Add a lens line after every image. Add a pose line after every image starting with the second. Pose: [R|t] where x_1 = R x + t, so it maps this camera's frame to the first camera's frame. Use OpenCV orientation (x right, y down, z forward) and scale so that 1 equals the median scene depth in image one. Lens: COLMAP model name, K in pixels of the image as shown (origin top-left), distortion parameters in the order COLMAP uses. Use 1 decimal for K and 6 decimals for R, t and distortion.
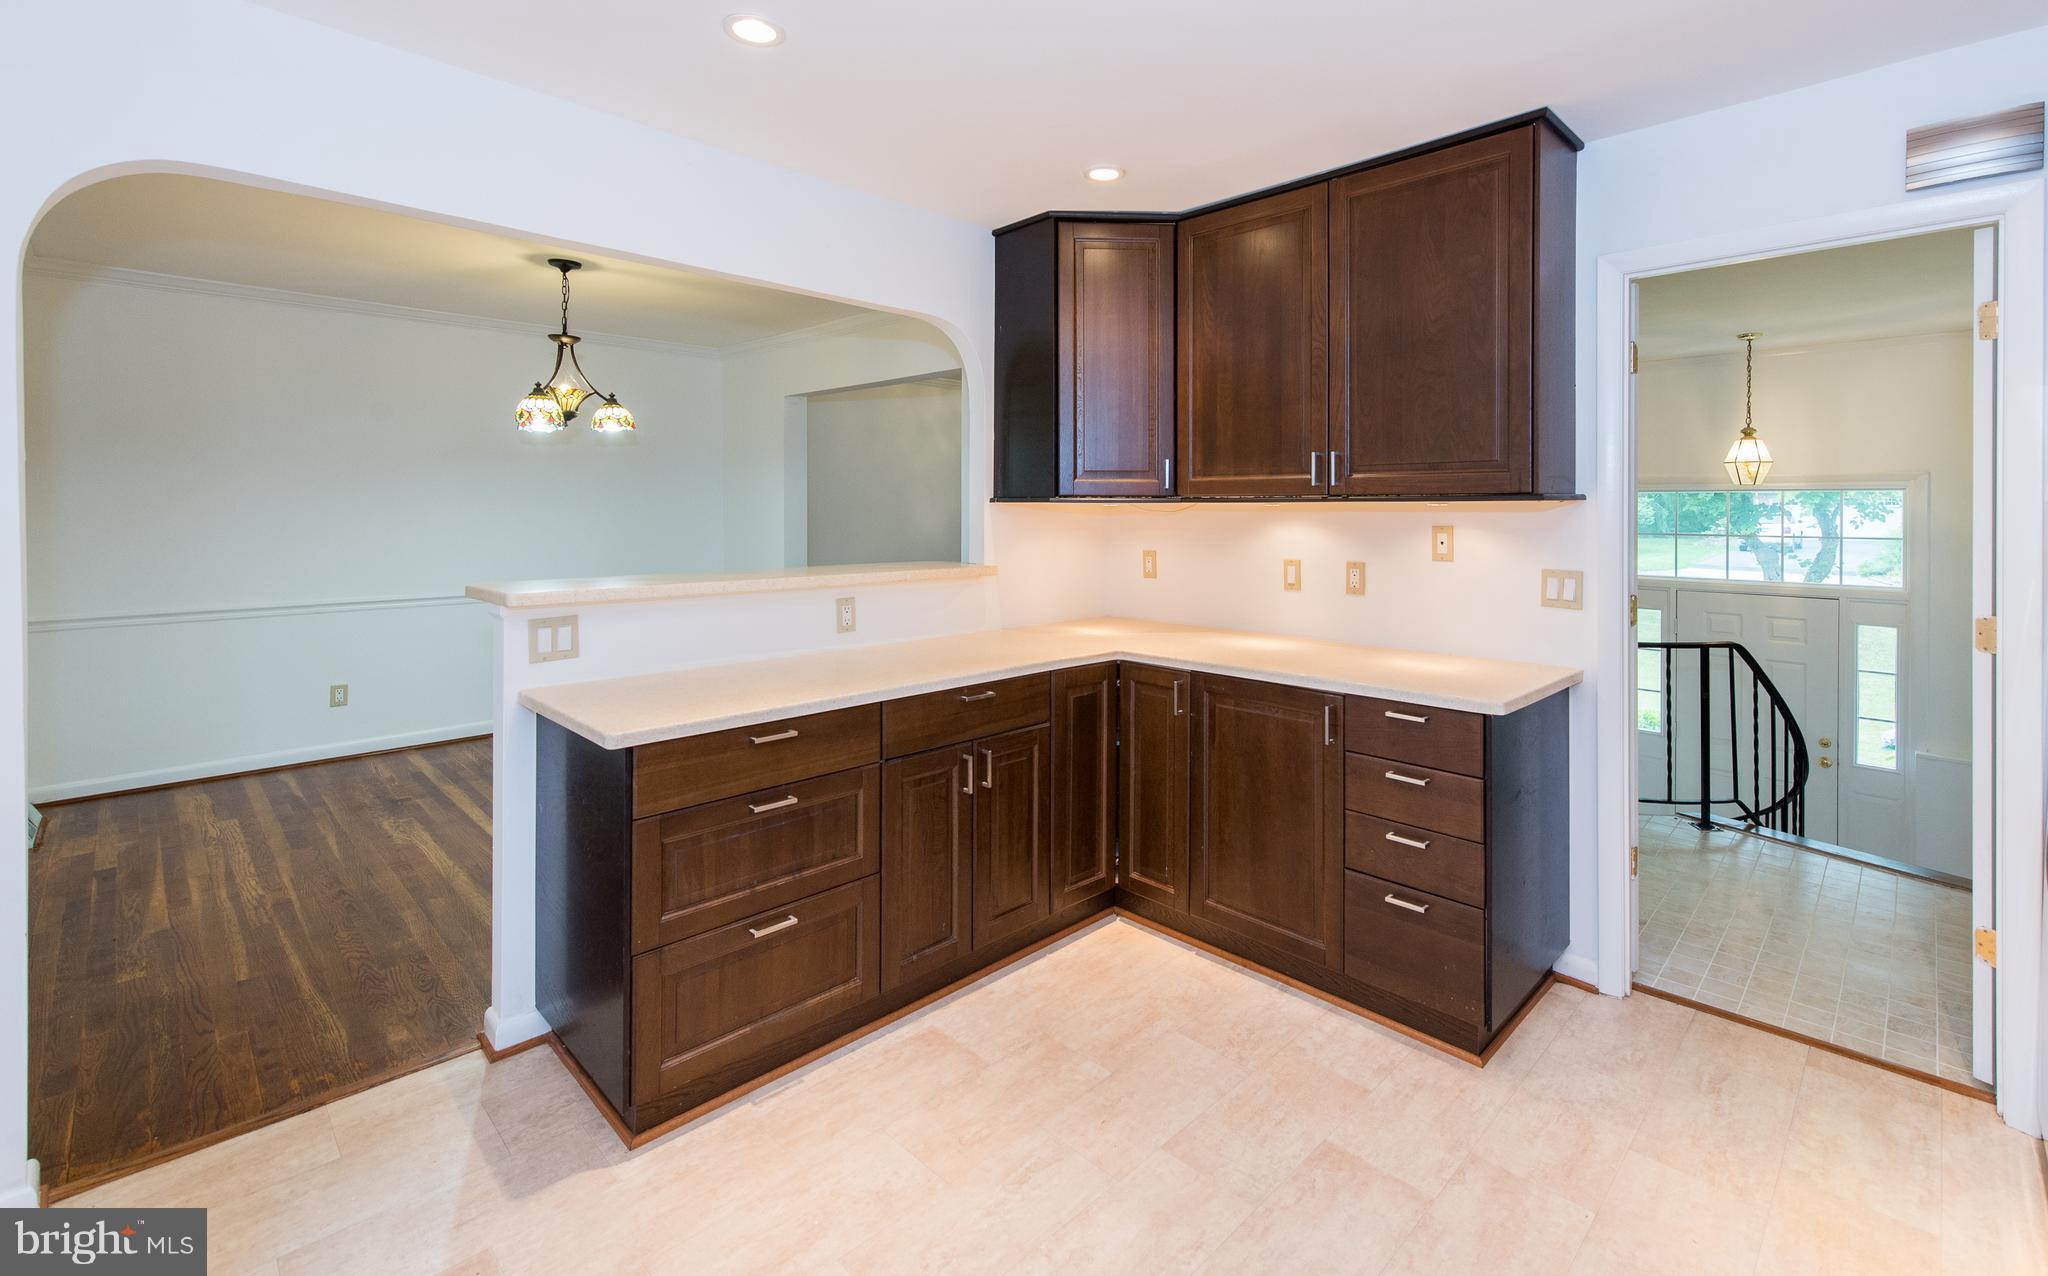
lens RADIAL K [[885.3, 0, 1111.3], [0, 885.3, 505.8], [0, 0, 1]] dist [0.010160, -0.000552]
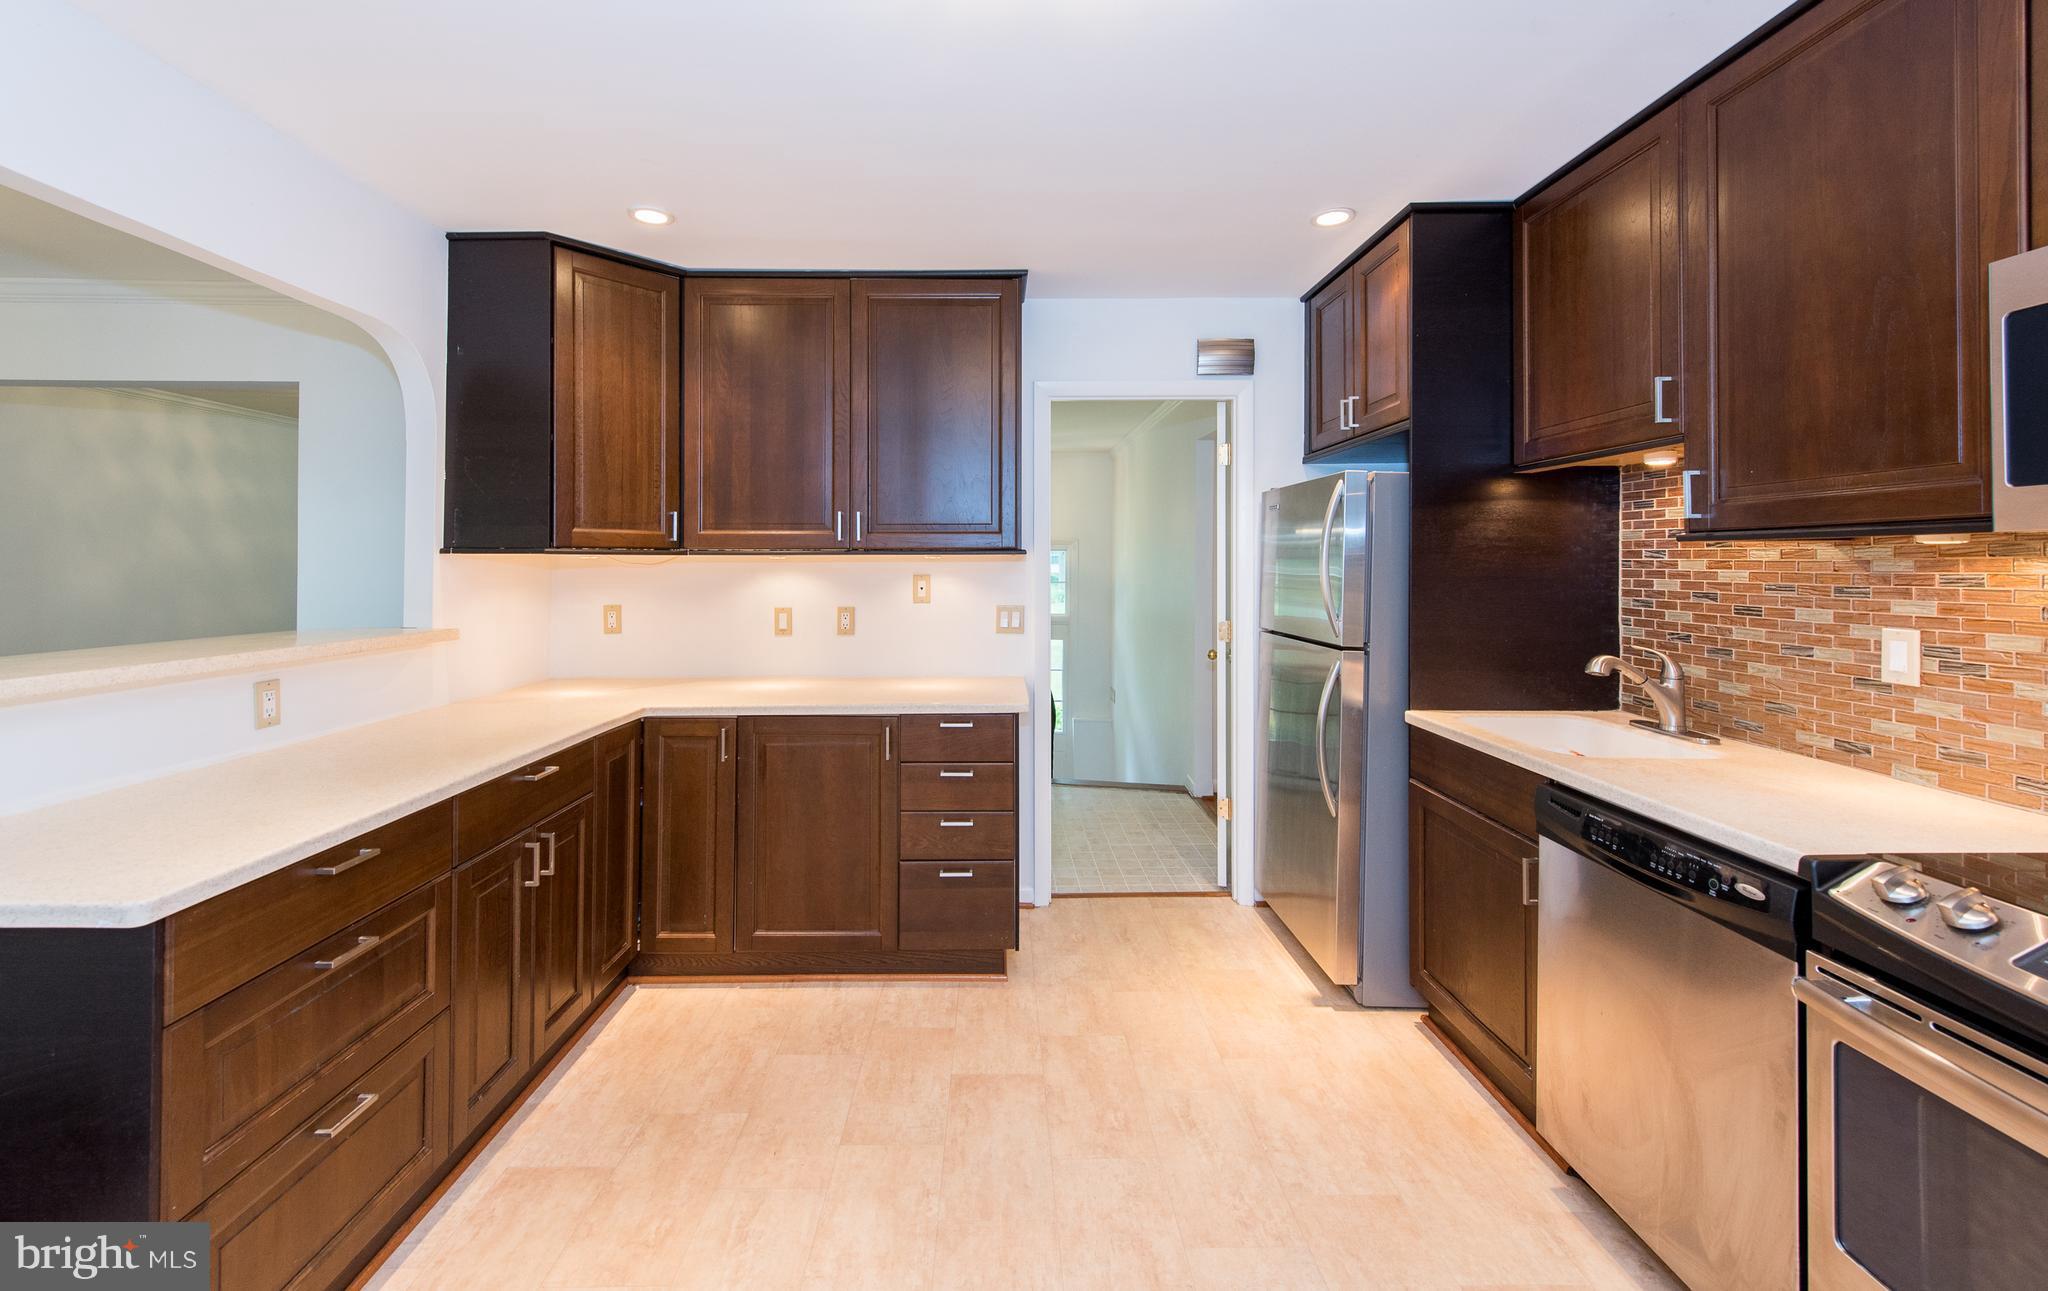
lens RADIAL K [[814.2, 0, 989.5], [0, 814.2, 558.9], [0, 0, 1]] dist [0.022215, -0.007568]
pose [[0.739626, 0.002946, 0.673011, -0.363566], [0.000700, 0.999987, -0.005146, 0.006961], [-0.673018, 0.004277, 0.739614, 0.096617]]
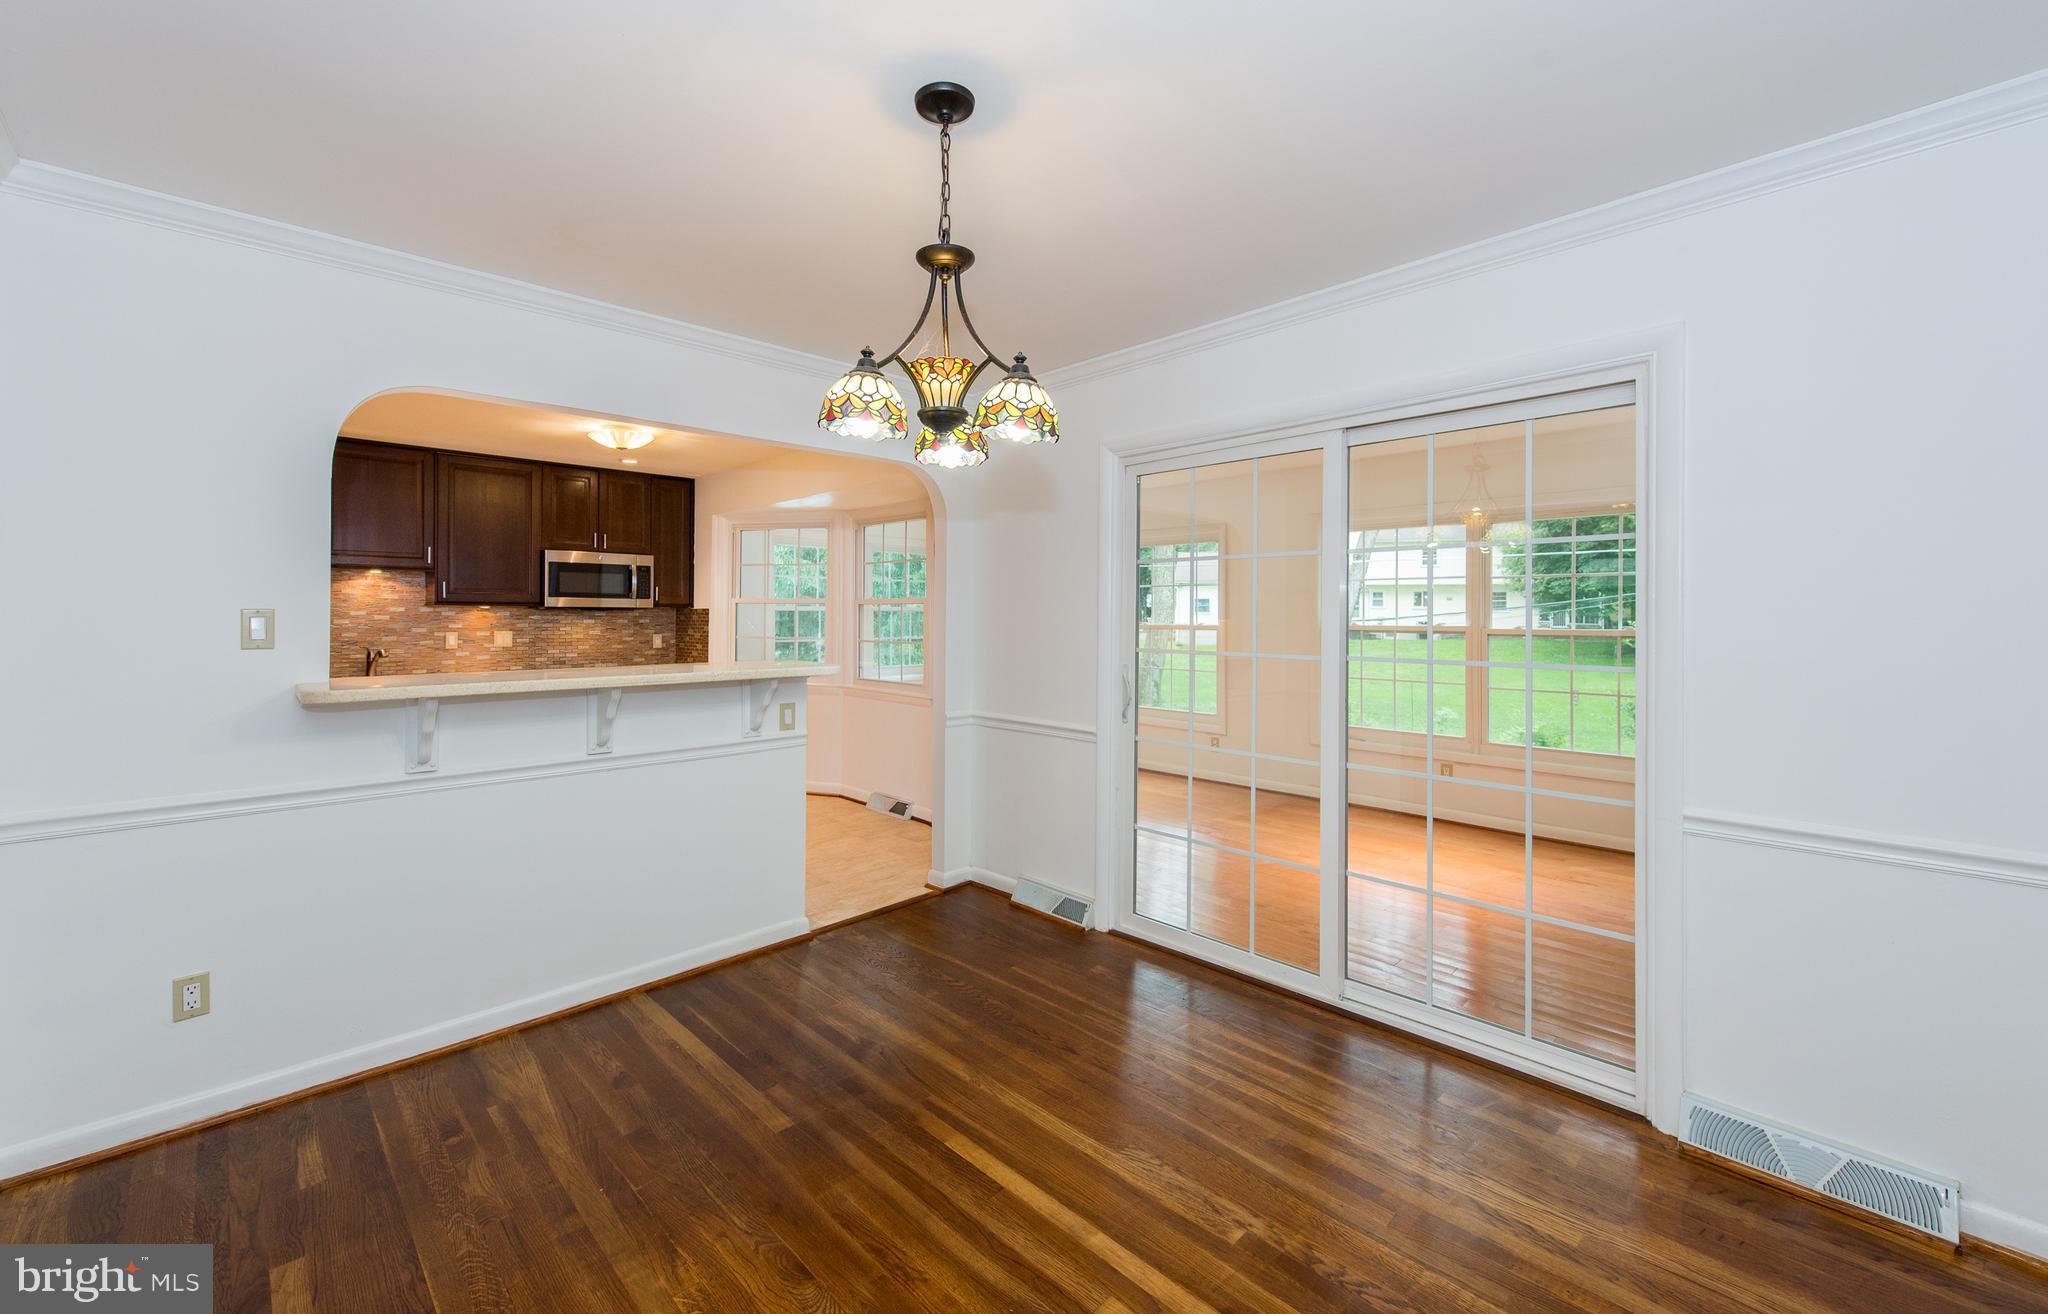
lens RADIAL K [[823.0, 0, 1011.0], [0, 823.0, 613.2], [0, 0, 1]] dist [0.011173, 0.000153]
pose [[-0.997519, -0.004815, 0.070240, -1.040182], [-0.005103, 0.999979, -0.003921, 0.009509], [-0.070219, -0.004270, -0.997522, 2.190425]]
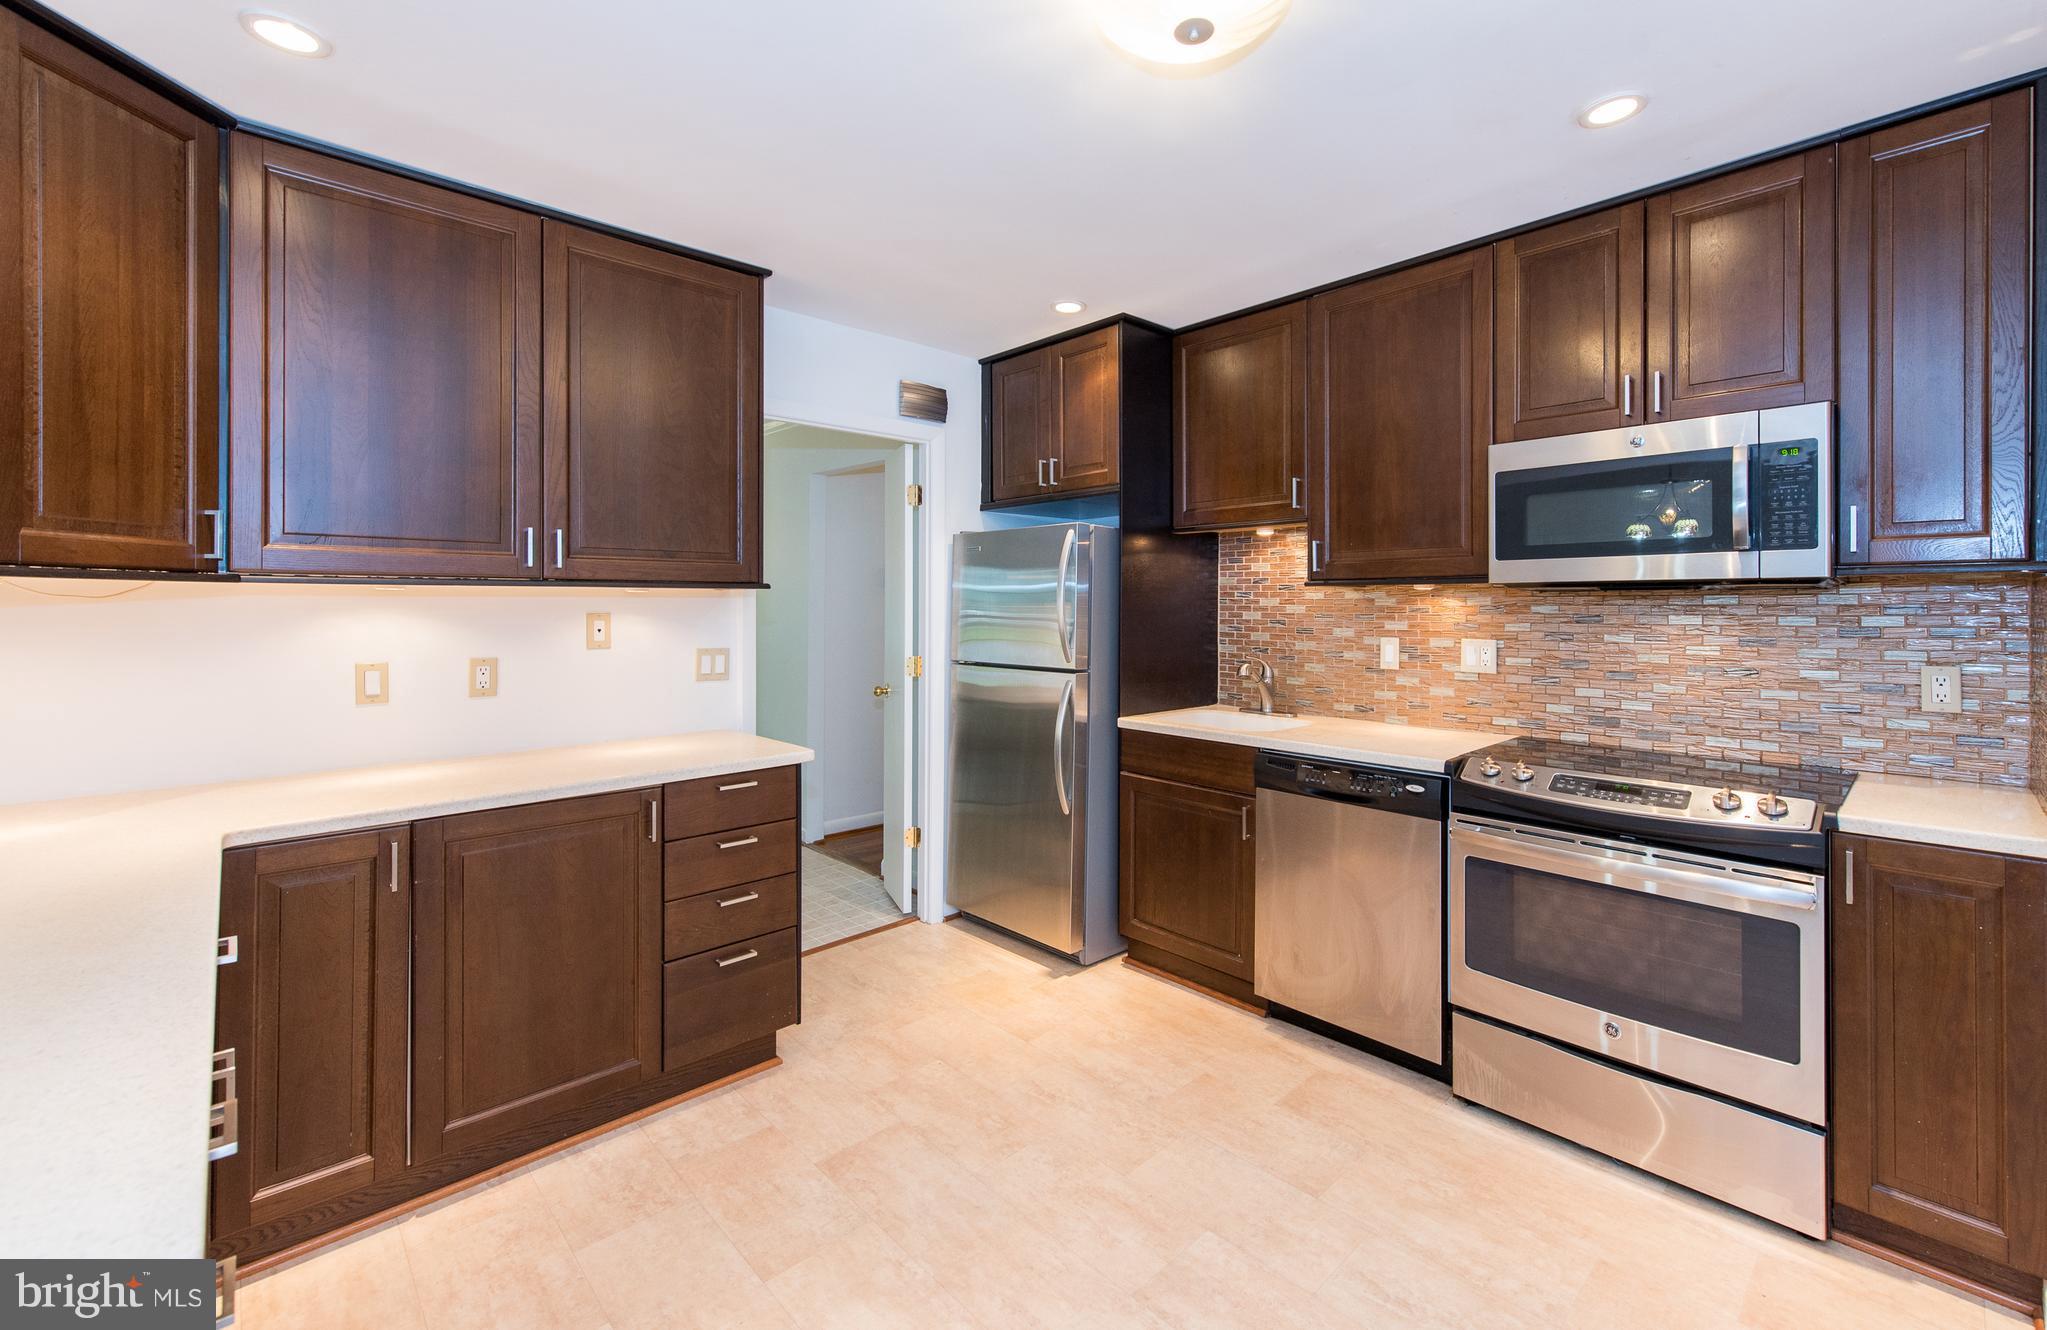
lens RADIAL K [[856.3, 0, 1068.1], [0, 856.3, 602.3], [0, 0, 1]] dist [0.003273, 0.000016]
pose [[0.057255, 0.002429, 0.998357, -0.606481], [-0.001390, 0.999996, -0.002353, 0.013510], [-0.998359, -0.001253, 0.057259, 0.471752]]
